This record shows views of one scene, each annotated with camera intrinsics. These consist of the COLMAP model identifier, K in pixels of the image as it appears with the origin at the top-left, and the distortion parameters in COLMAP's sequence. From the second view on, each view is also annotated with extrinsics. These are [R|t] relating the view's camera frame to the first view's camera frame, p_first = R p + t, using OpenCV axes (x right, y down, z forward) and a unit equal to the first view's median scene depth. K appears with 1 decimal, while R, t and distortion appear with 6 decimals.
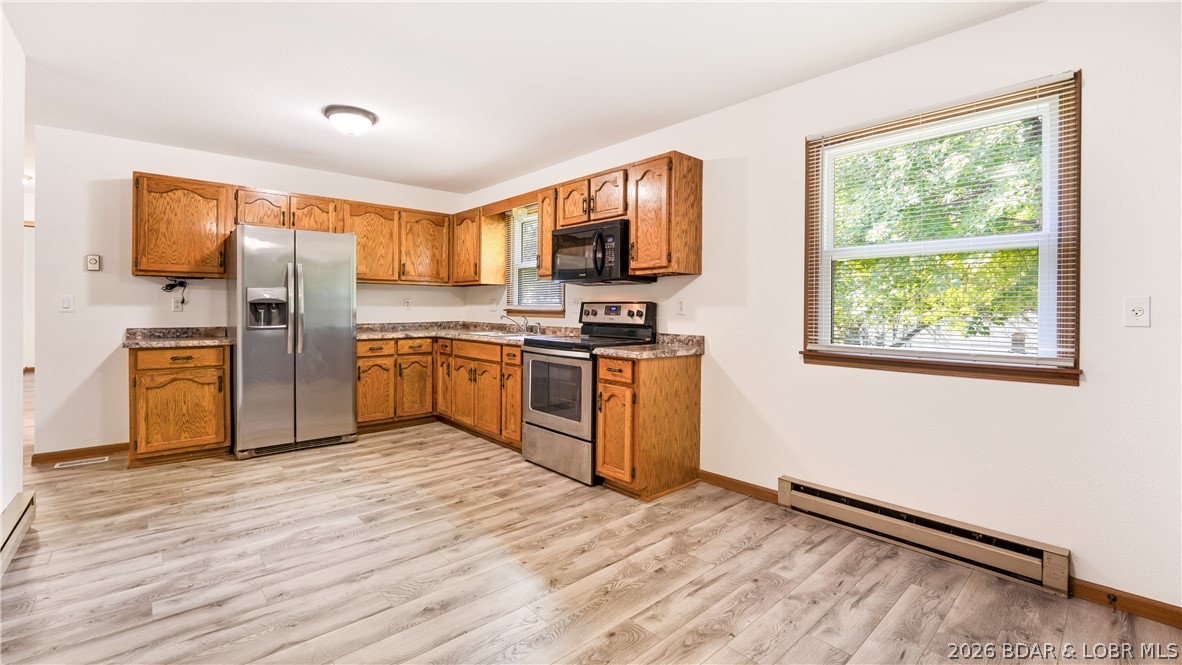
lens RADIAL K [[491.8, 0, 590.3], [0, 491.8, 315.8], [0, 0, 1]] dist [-0.019655, -0.000061]
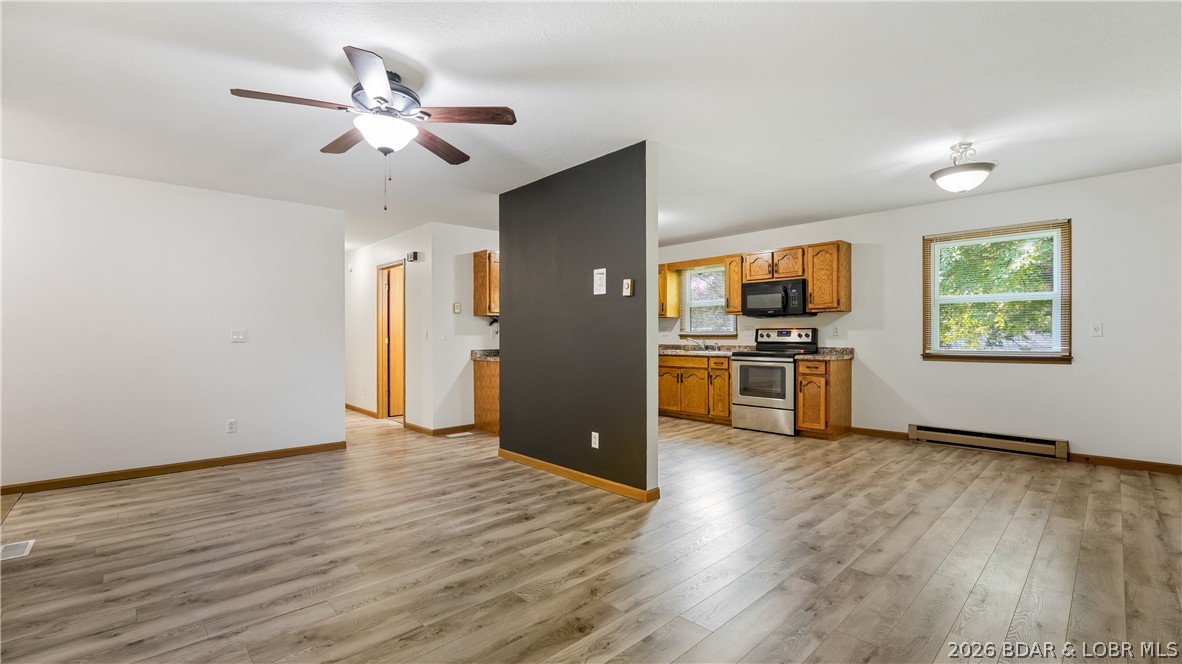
lens RADIAL K [[509.3, 0, 583.4], [0, 509.3, 346.4], [0, 0, 1]] dist [-0.016811, 0.000214]
pose [[0.999784, -0.016175, 0.013050, -0.628962], [0.016060, 0.999832, 0.008869, 0.005361], [-0.013191, -0.008658, 0.999876, -0.637731]]
